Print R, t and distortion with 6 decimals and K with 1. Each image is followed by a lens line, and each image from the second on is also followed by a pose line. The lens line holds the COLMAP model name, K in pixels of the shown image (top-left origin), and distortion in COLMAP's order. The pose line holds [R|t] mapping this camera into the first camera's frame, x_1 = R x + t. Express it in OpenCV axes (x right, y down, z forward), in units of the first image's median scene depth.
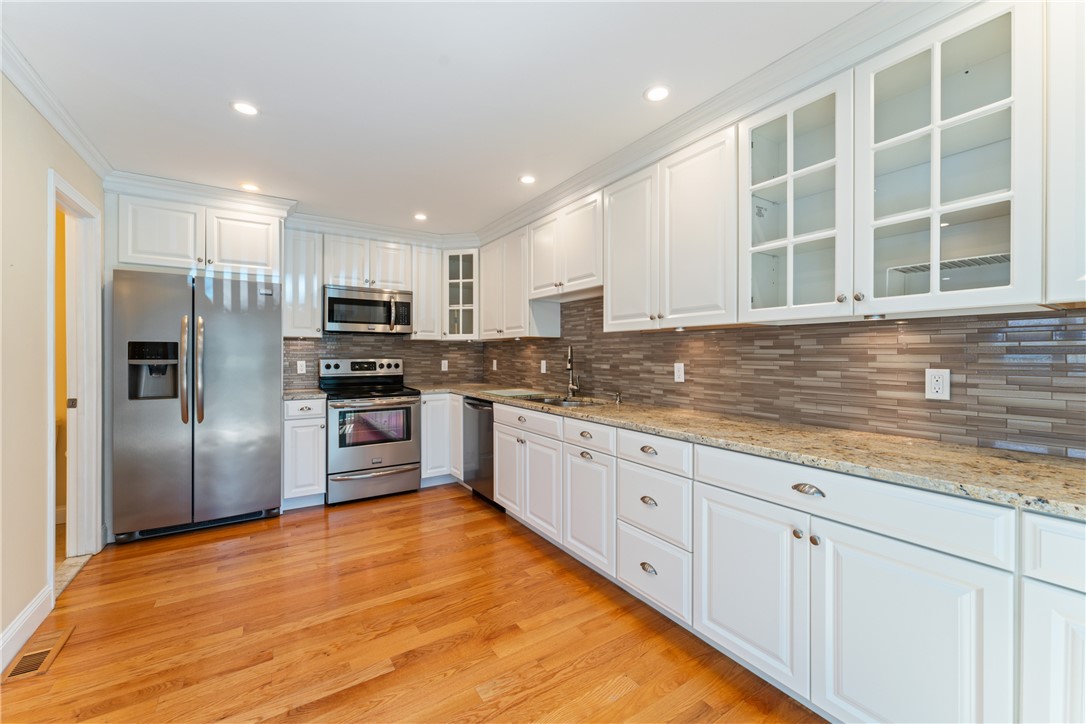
lens RADIAL K [[436.3, 0, 543.2], [0, 436.3, 357.9], [0, 0, 1]] dist [0.002983, -0.000704]
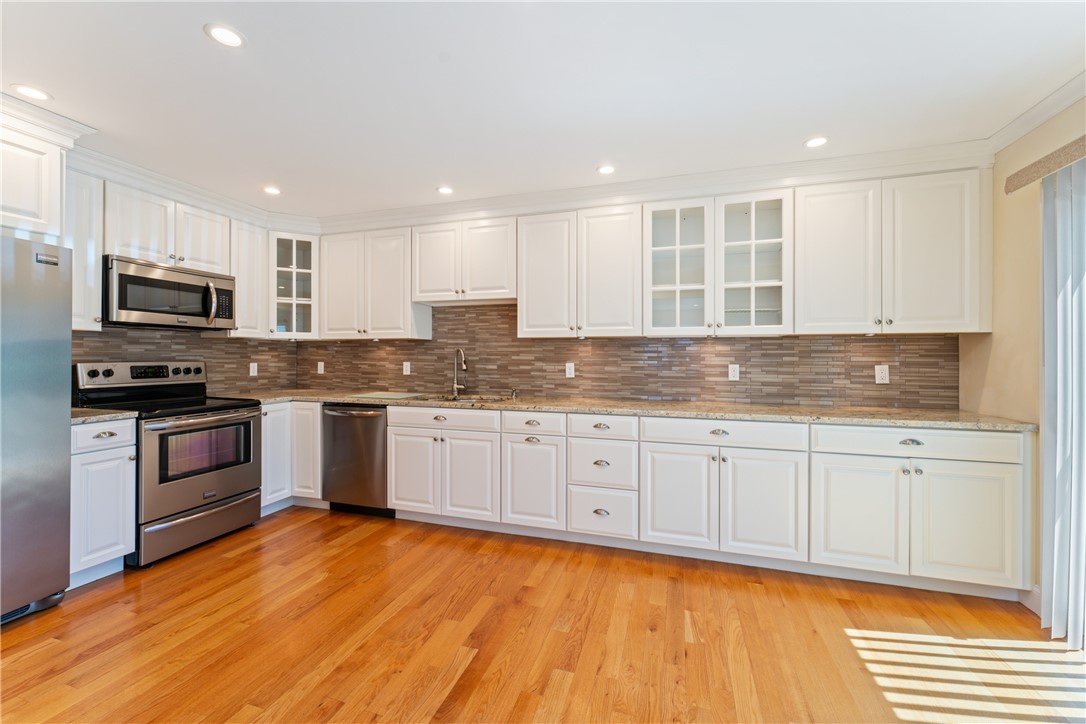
lens RADIAL K [[436.3, 0, 542.6], [0, 436.3, 358.5], [0, 0, 1]] dist [0.002983, -0.000704]
pose [[0.770982, -0.002304, 0.636853, -0.519238], [0.003418, 0.999994, -0.000520, -0.001184], [-0.636848, 0.002578, 0.770985, 0.039524]]
